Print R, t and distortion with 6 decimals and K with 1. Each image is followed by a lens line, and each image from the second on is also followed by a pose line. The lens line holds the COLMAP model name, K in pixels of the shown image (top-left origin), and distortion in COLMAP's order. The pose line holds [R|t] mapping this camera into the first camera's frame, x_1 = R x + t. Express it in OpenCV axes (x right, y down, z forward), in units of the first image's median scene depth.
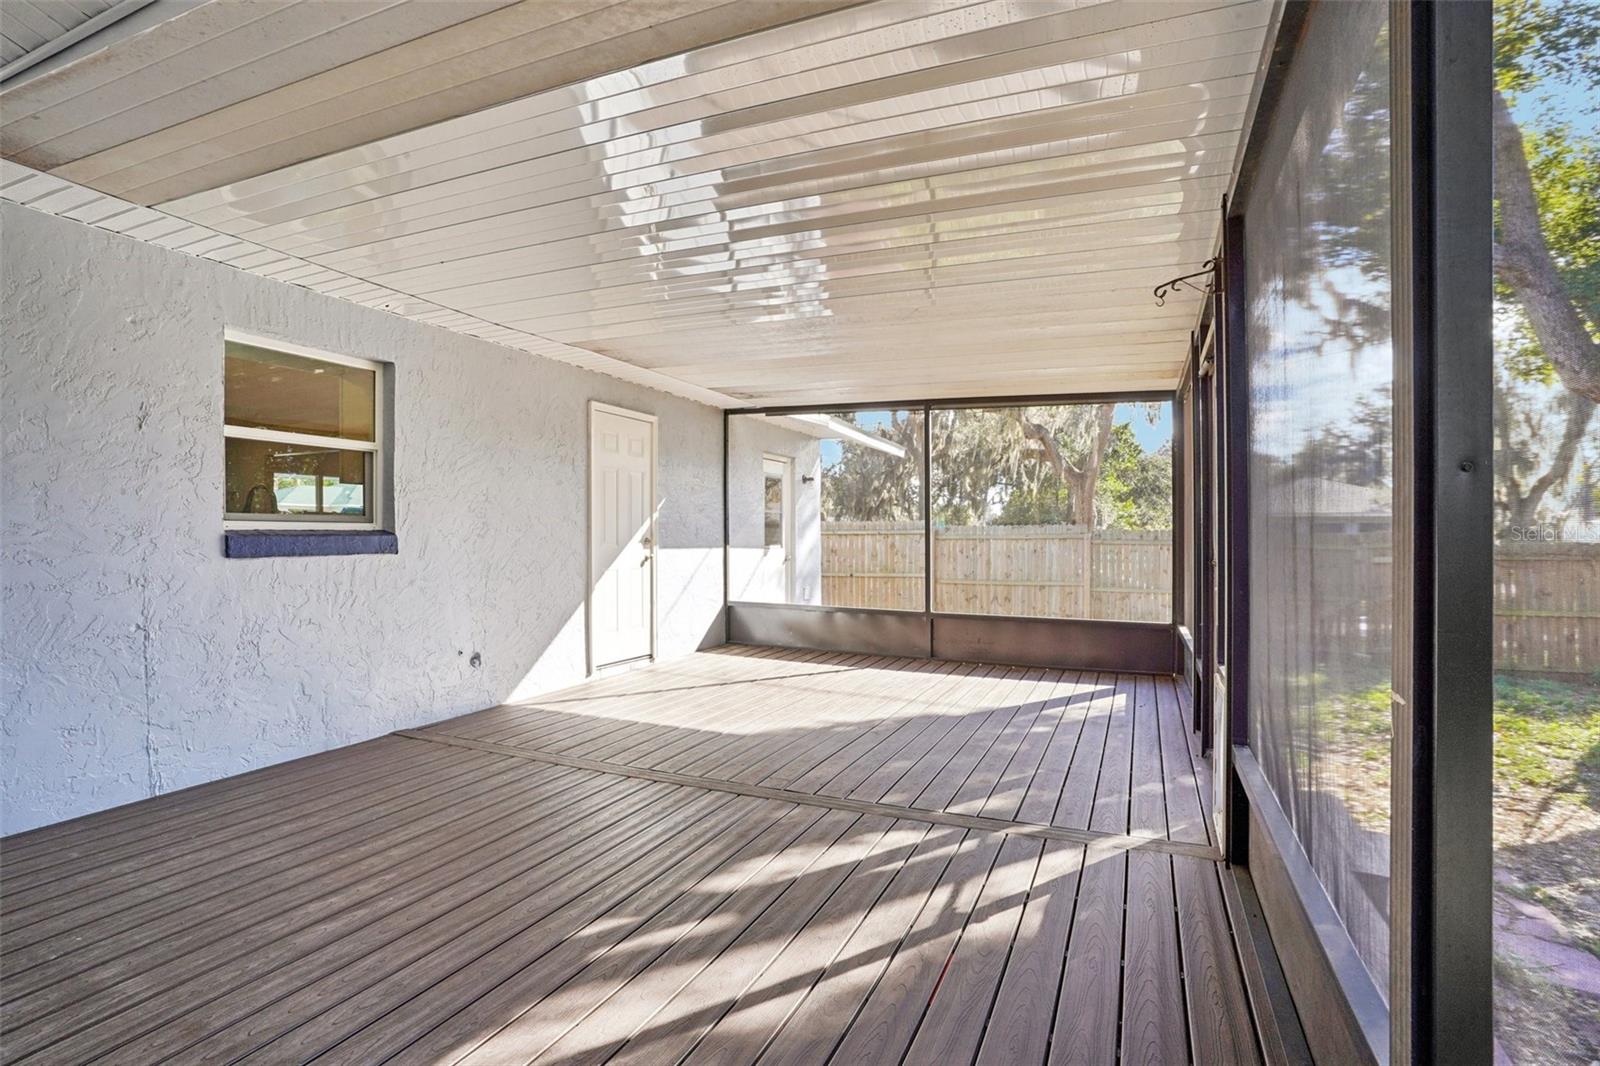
lens RADIAL K [[794.3, 0, 797.8], [0, 794.3, 538.3], [0, 0, 1]] dist [-0.069778, 0.026515]
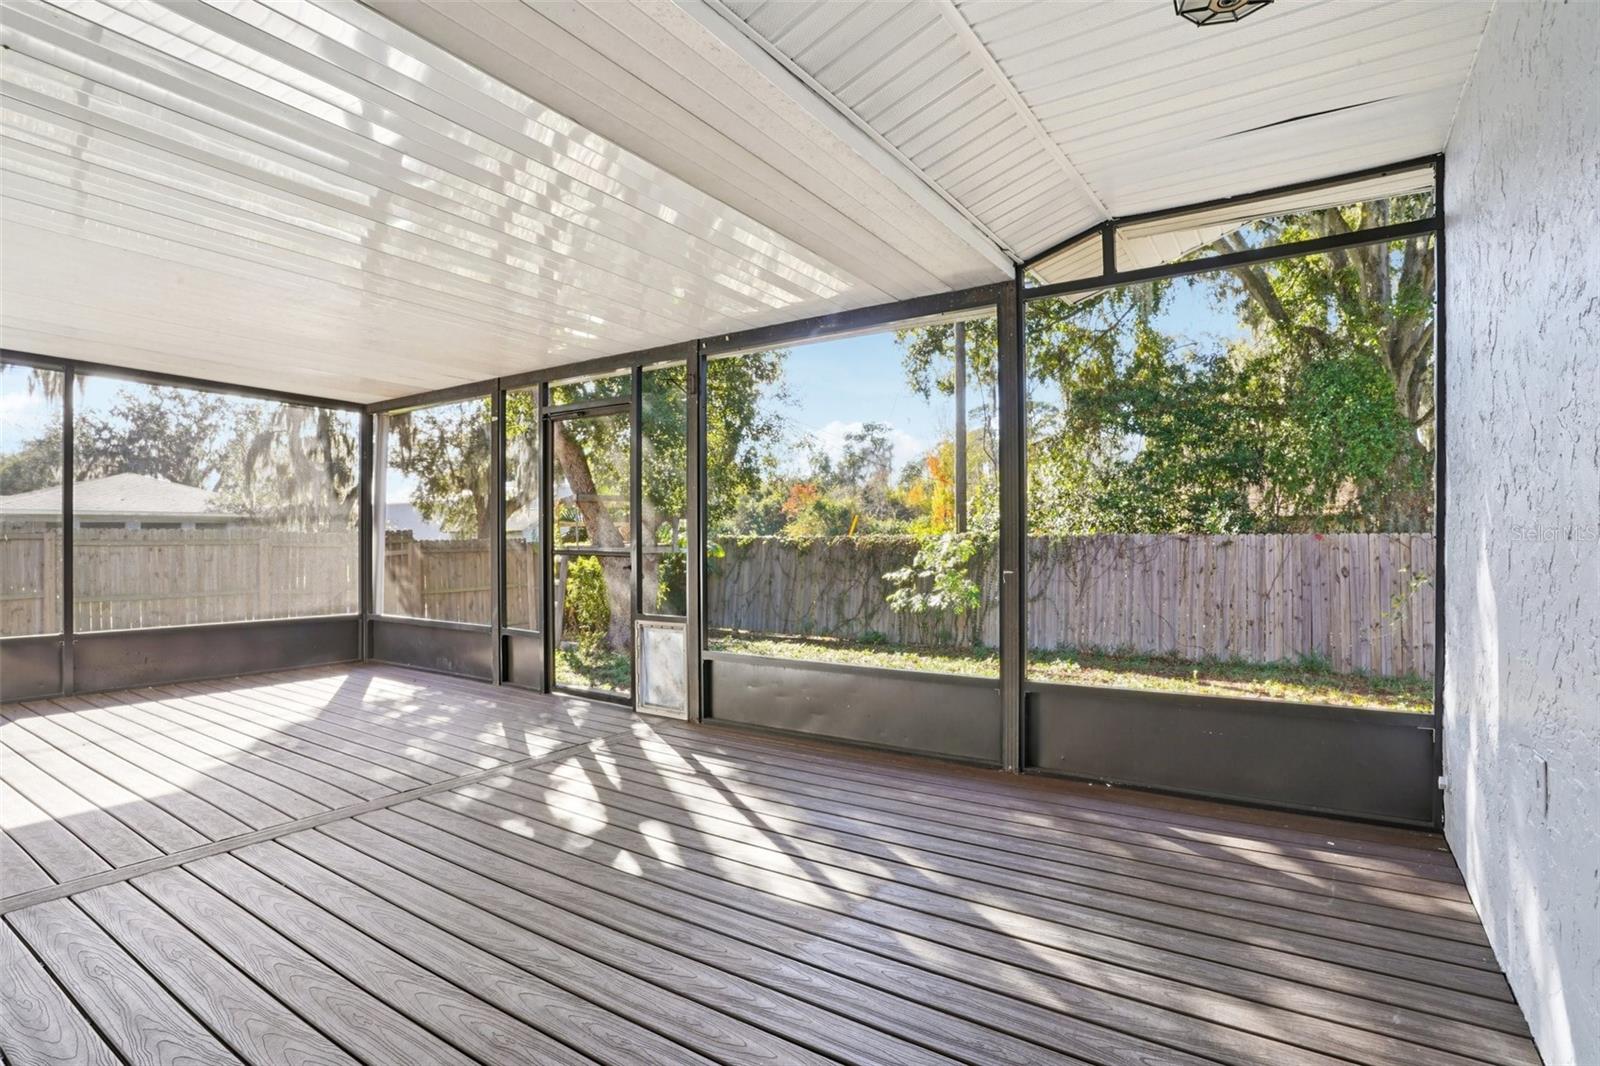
lens RADIAL K [[794.3, 0, 792.7], [0, 794.3, 528.8], [0, 0, 1]] dist [-0.069778, 0.026515]
pose [[0.190360, 0.003947, 0.981706, -0.835245], [0.007509, 0.999957, -0.005477, -0.003090], [-0.981686, 0.008414, 0.190322, 0.312348]]
